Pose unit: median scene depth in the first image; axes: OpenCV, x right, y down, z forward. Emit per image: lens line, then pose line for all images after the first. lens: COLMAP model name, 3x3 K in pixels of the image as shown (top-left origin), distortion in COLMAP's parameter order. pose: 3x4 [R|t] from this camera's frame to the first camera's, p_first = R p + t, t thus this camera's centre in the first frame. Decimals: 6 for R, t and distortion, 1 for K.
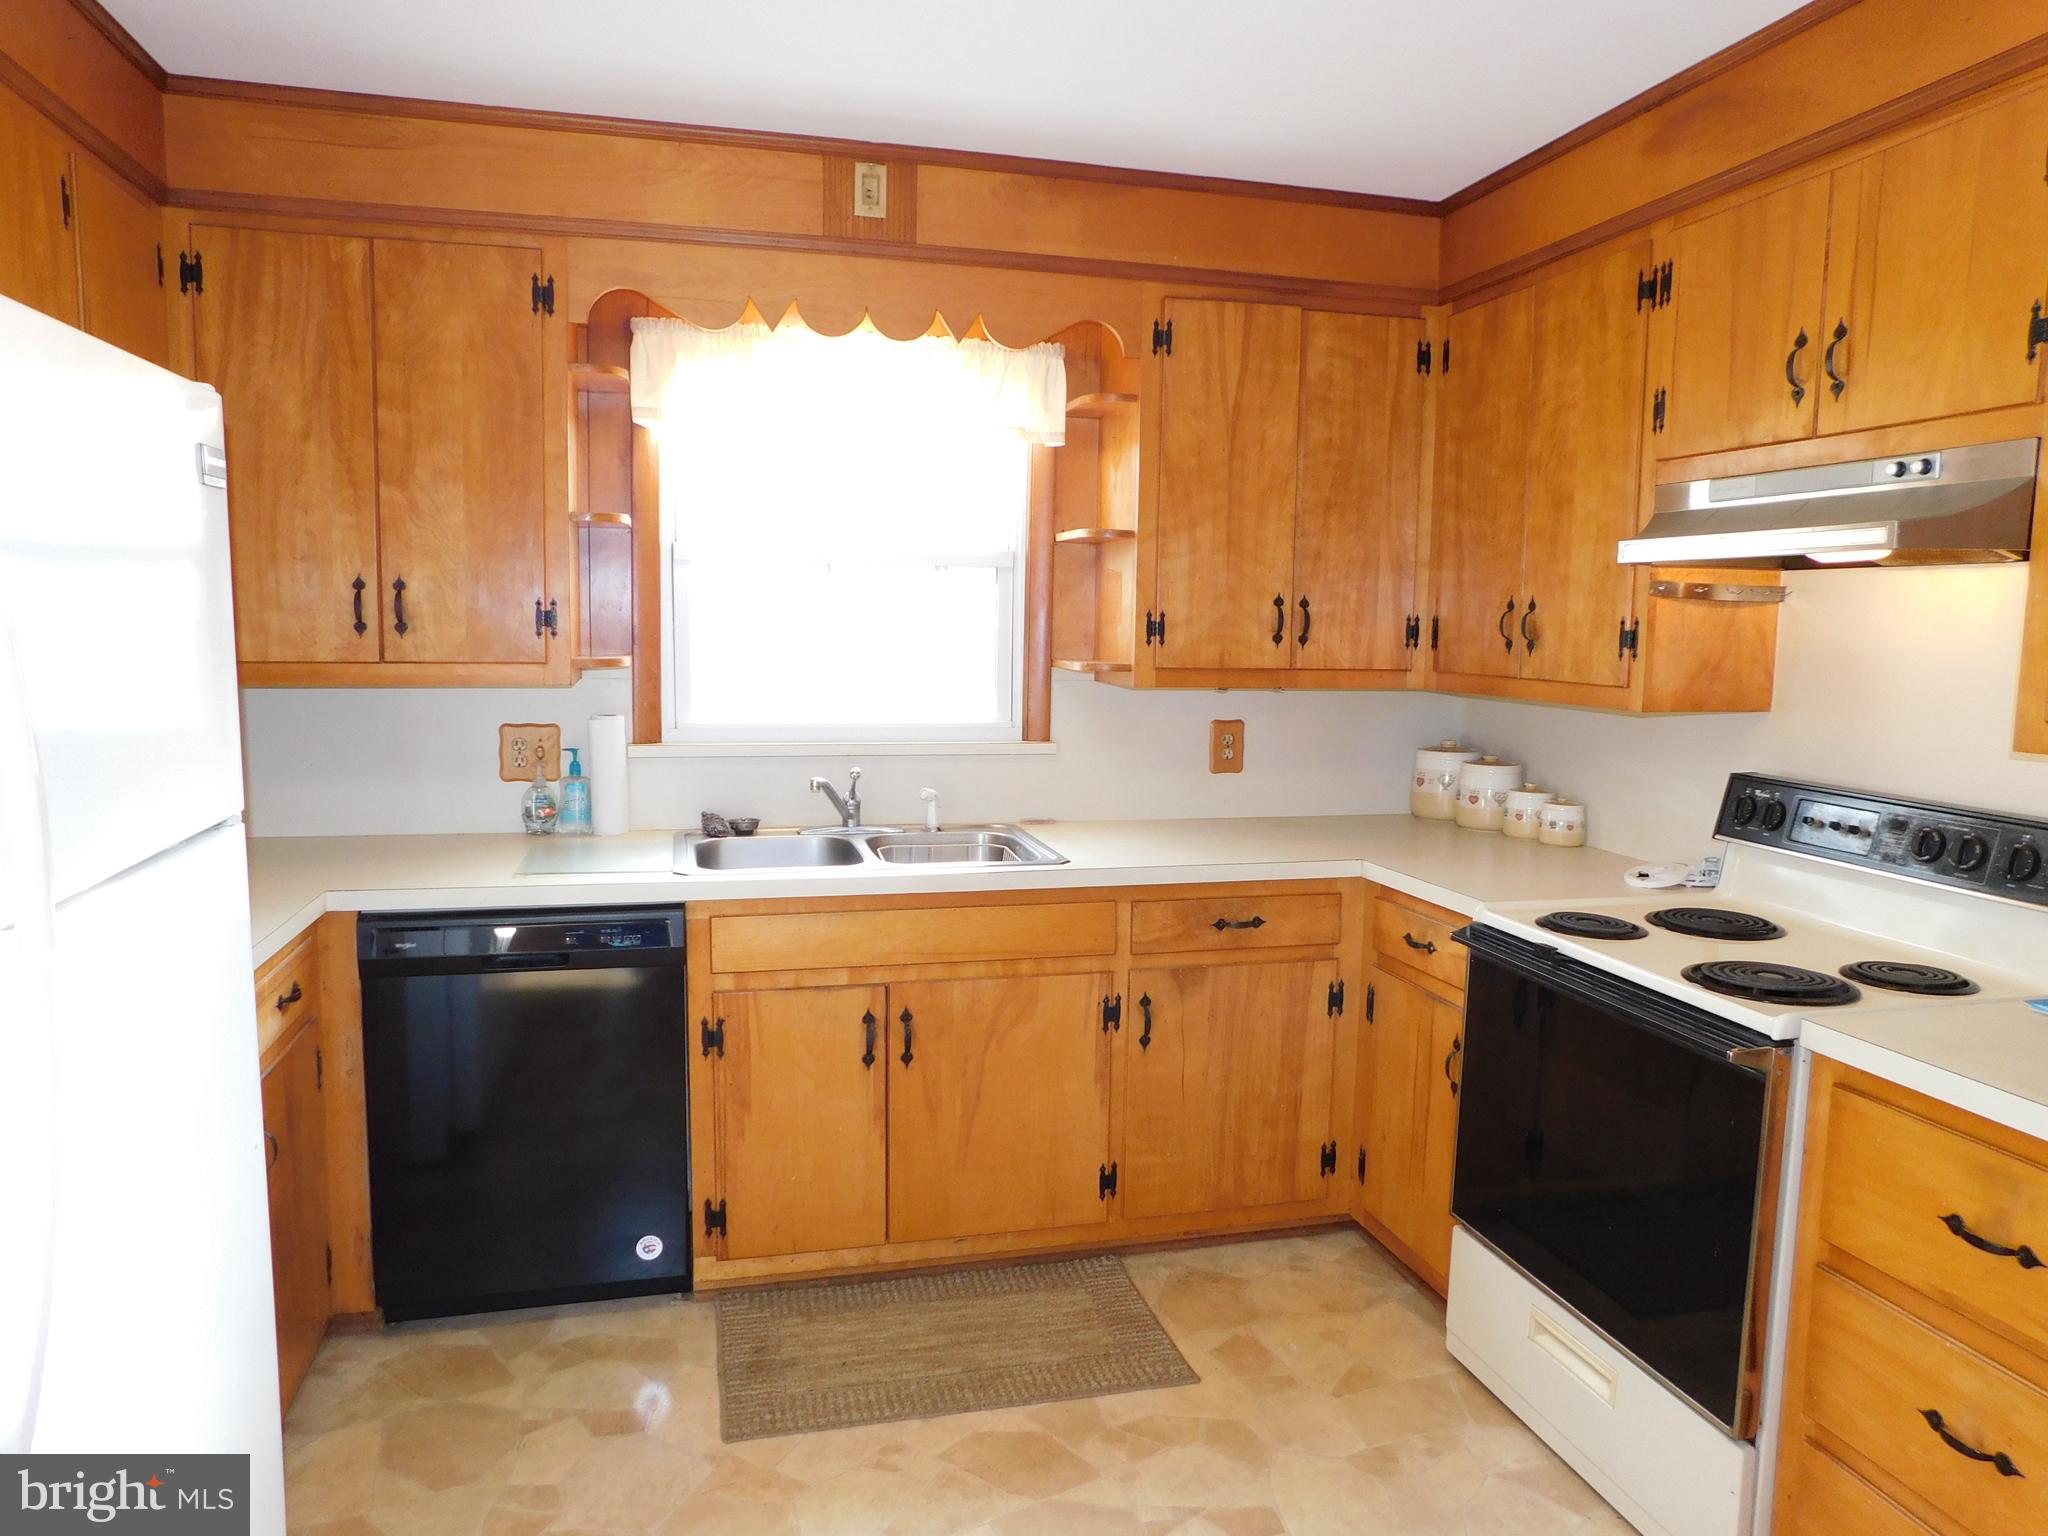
lens RADIAL K [[1354.1, 0, 1021.9], [0, 1354.1, 765.1], [0, 0, 1]] dist [-0.061213, 0.050922]
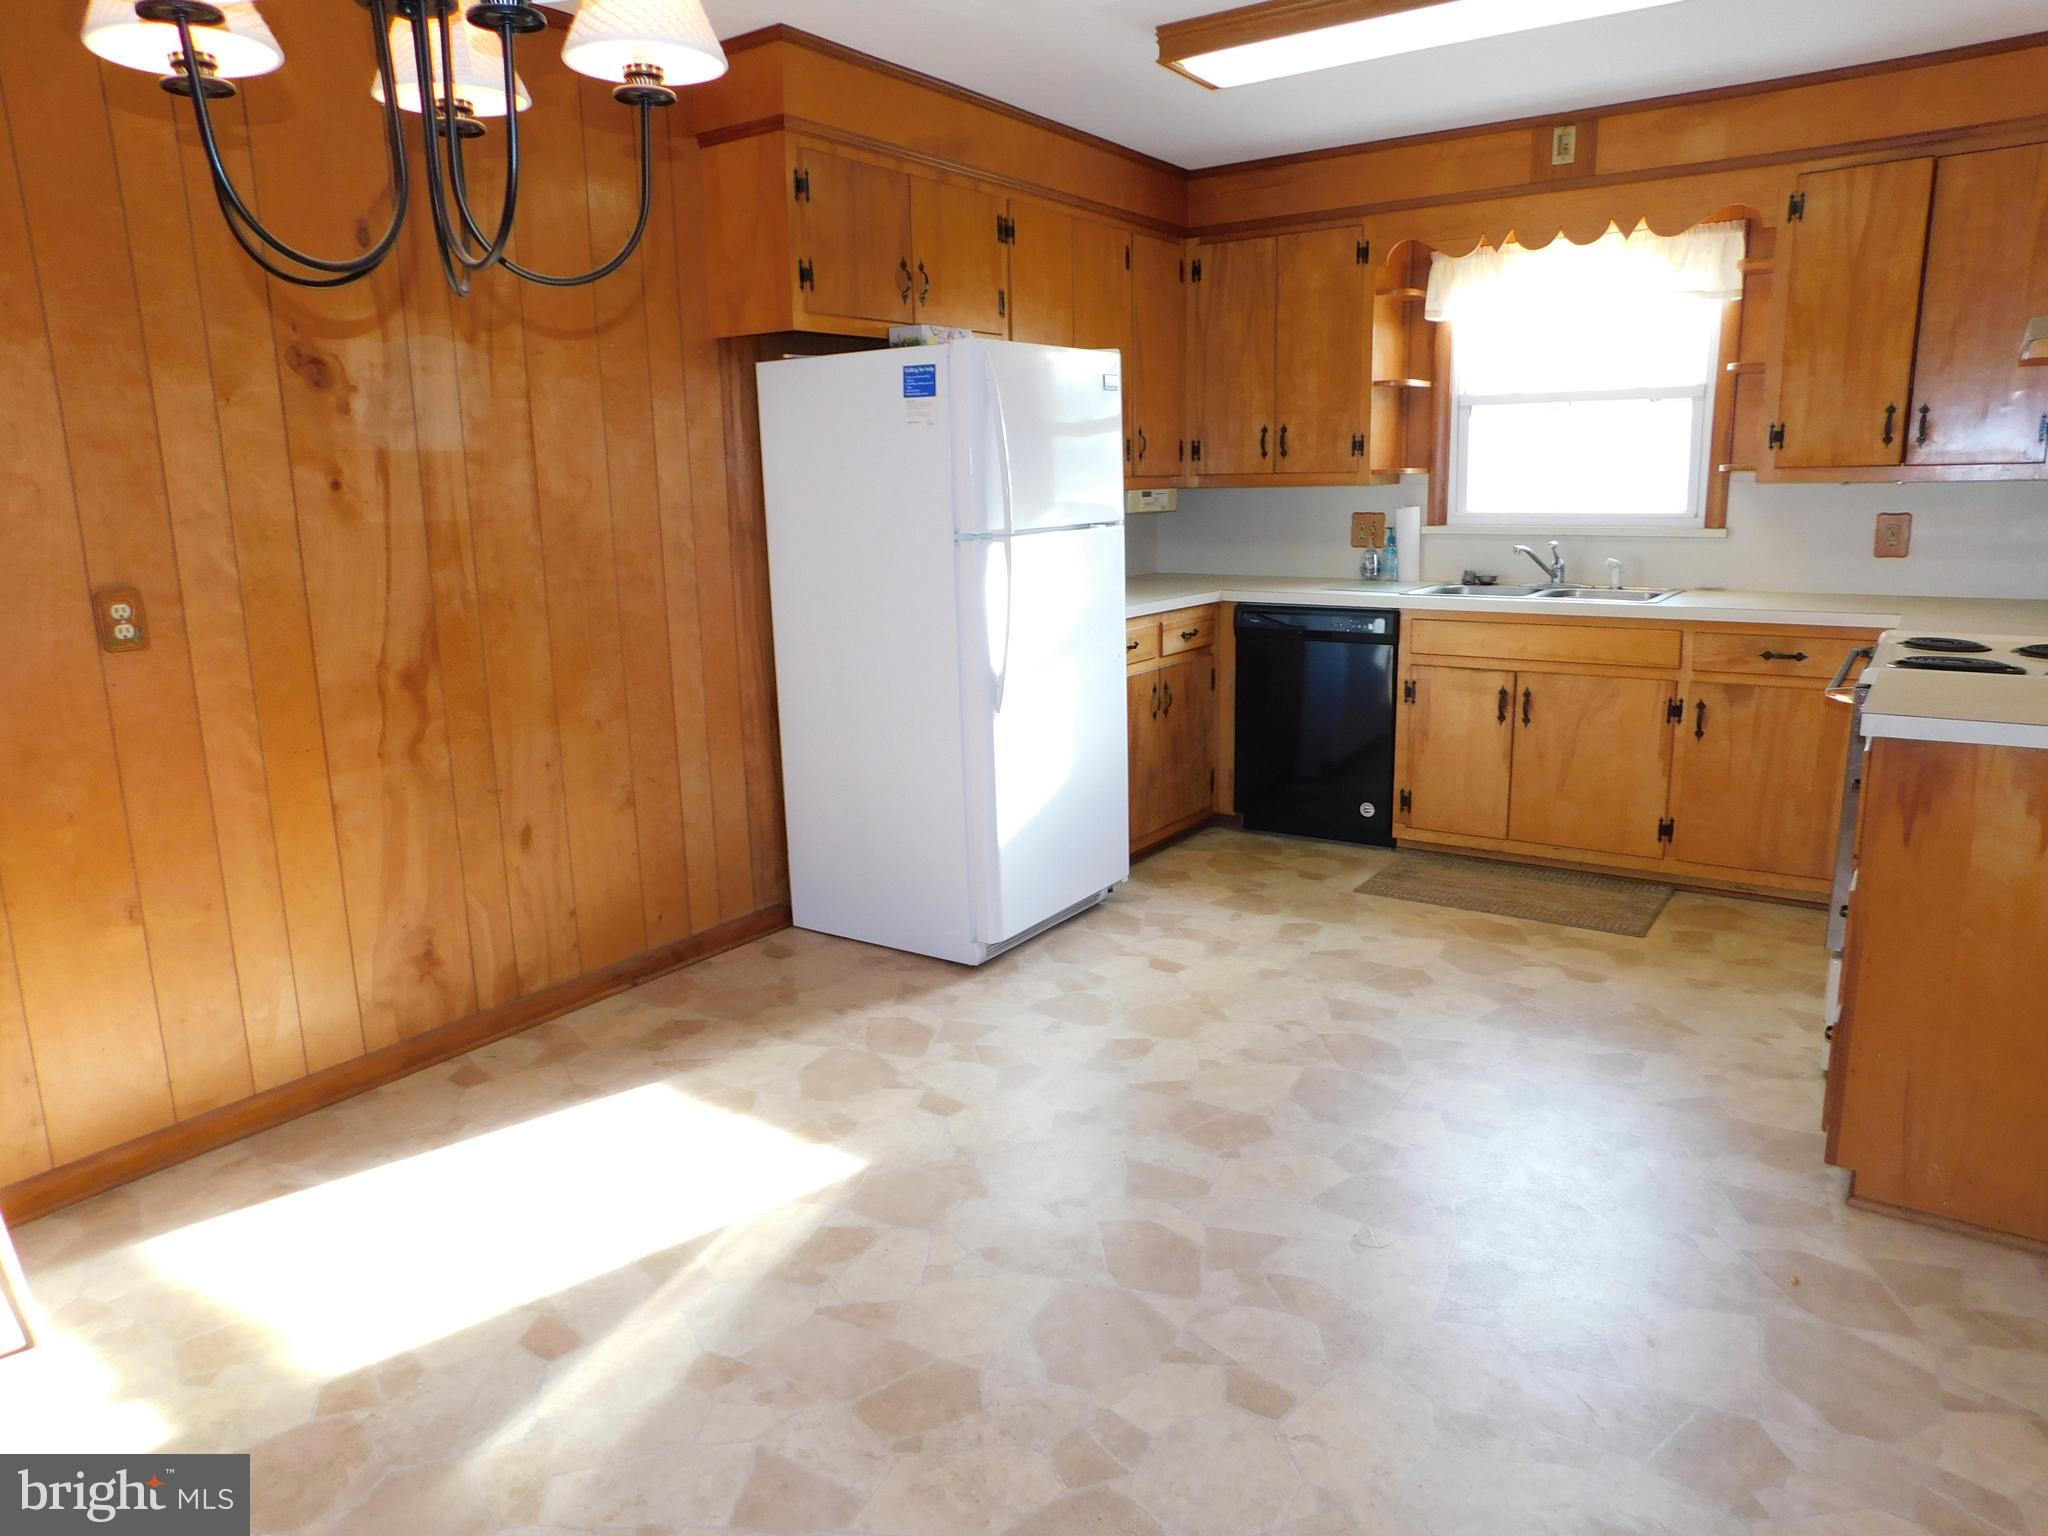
lens RADIAL K [[1354.1, 0, 1035.0], [0, 1354.1, 758.2], [0, 0, 1]] dist [-0.061213, 0.050922]
pose [[0.660796, 0.124696, -0.740135, 0.691729], [-0.051233, 0.991296, 0.121270, 0.098703], [0.748815, -0.042215, 0.661433, -0.456822]]
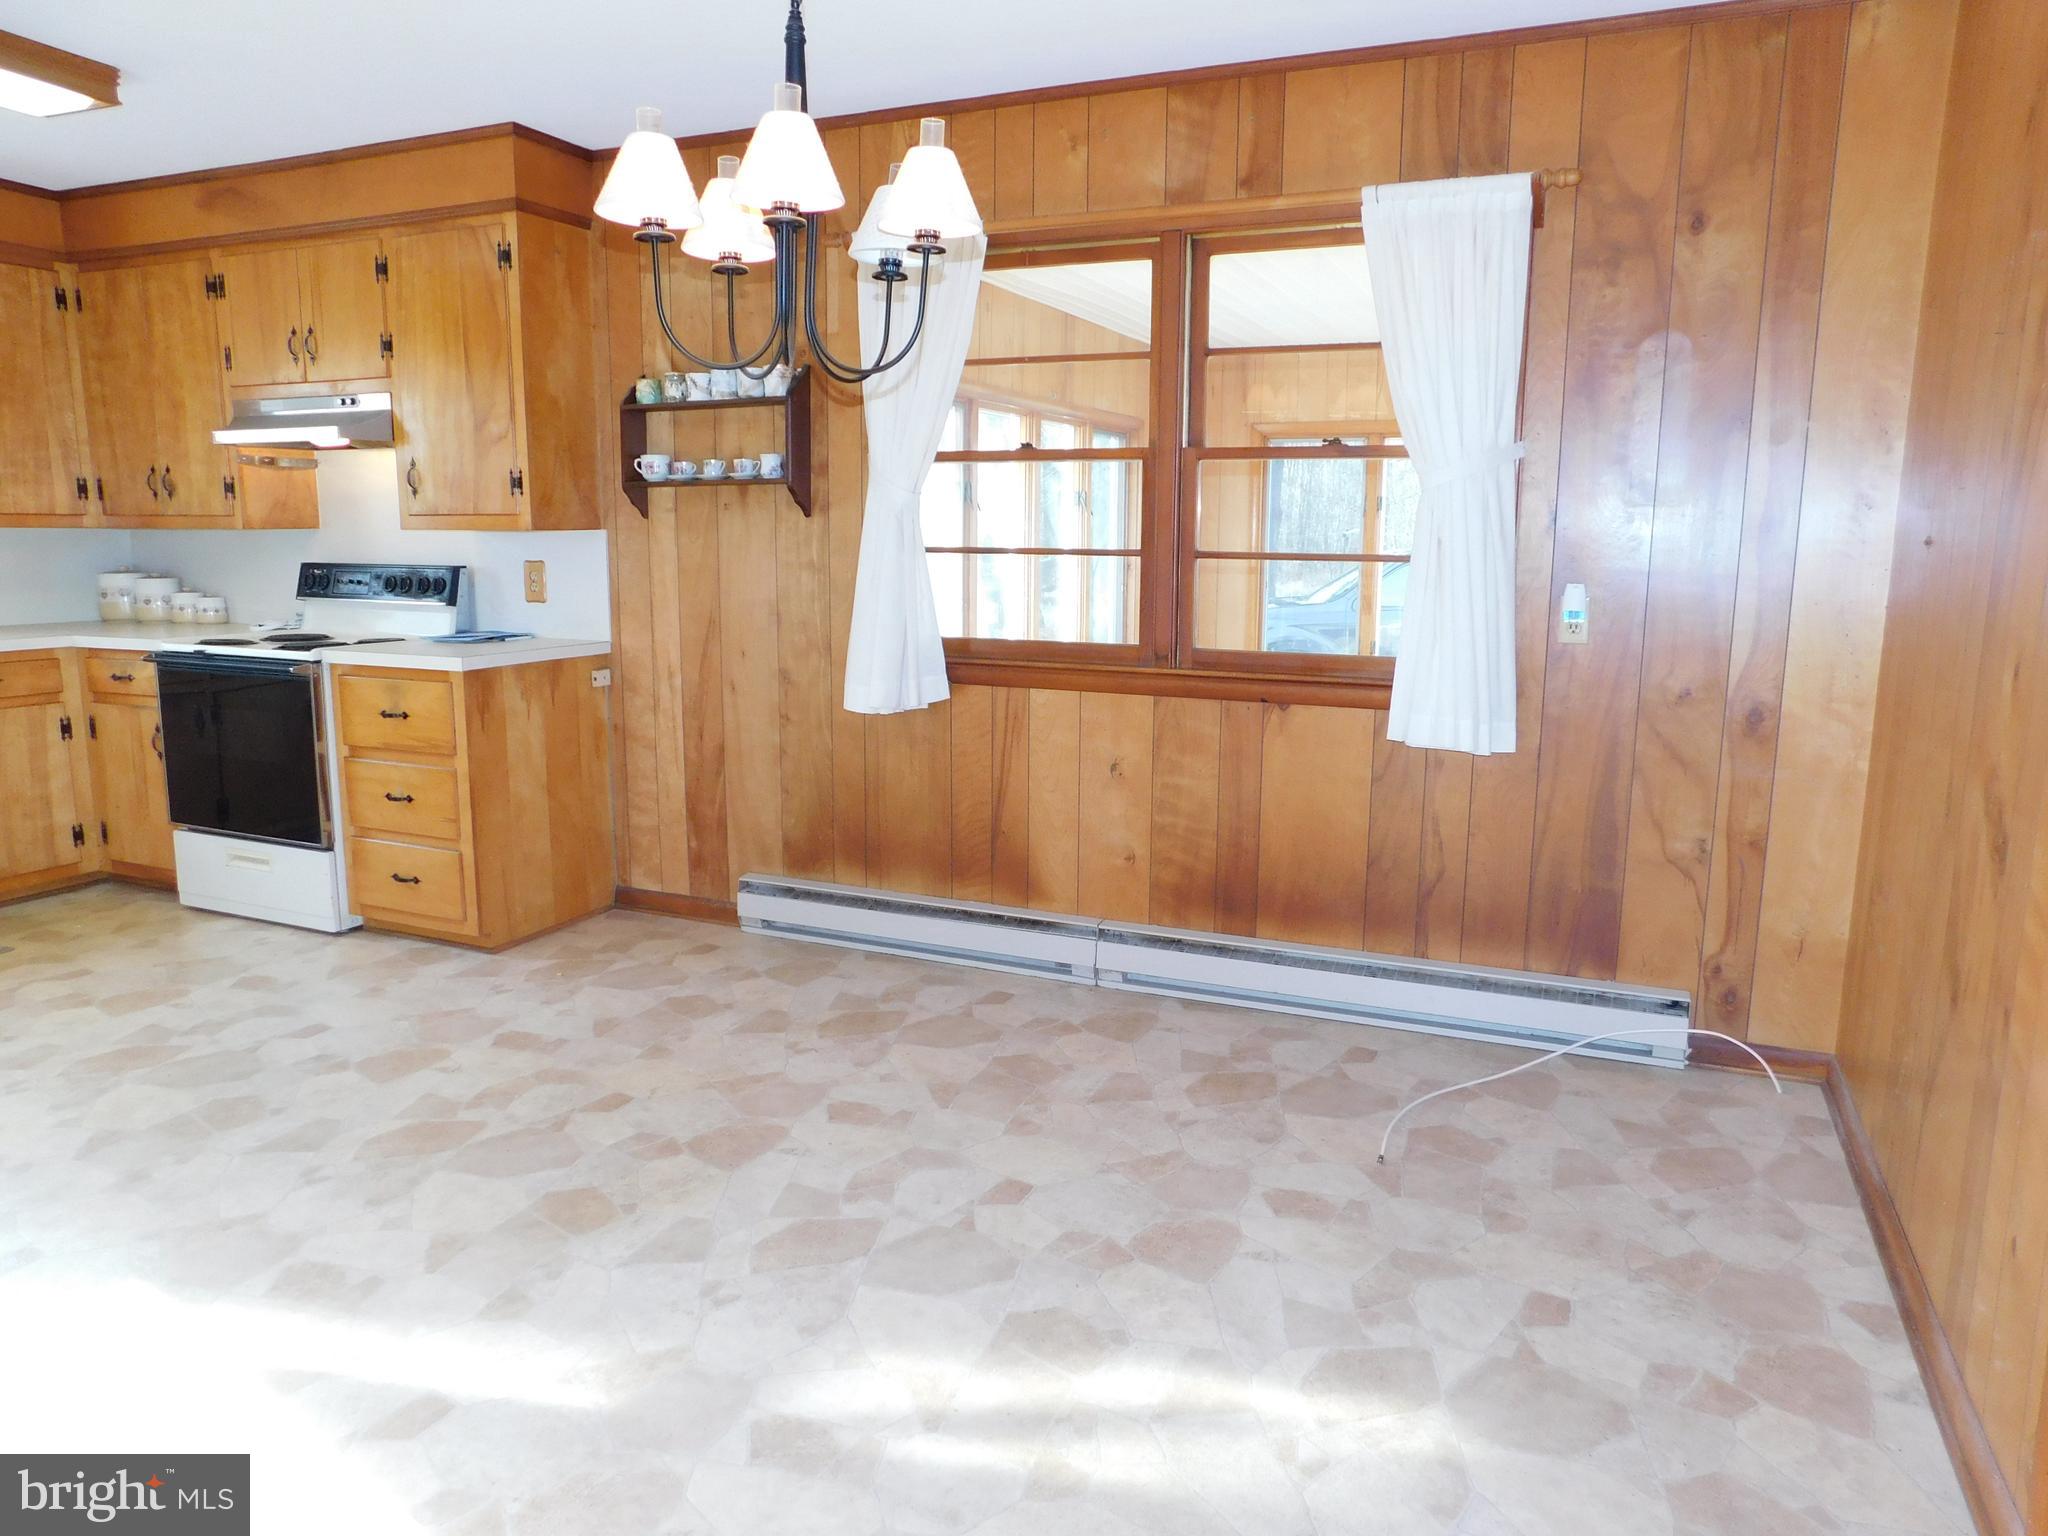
lens RADIAL K [[1354.1, 0, 1034.0], [0, 1354.1, 762.7], [0, 0, 1]] dist [-0.061213, 0.050922]
pose [[0.613134, -0.144933, 0.776570, -0.289844], [0.087112, 0.989436, 0.115882, 0.141930], [-0.785161, -0.003402, 0.619282, -0.853382]]
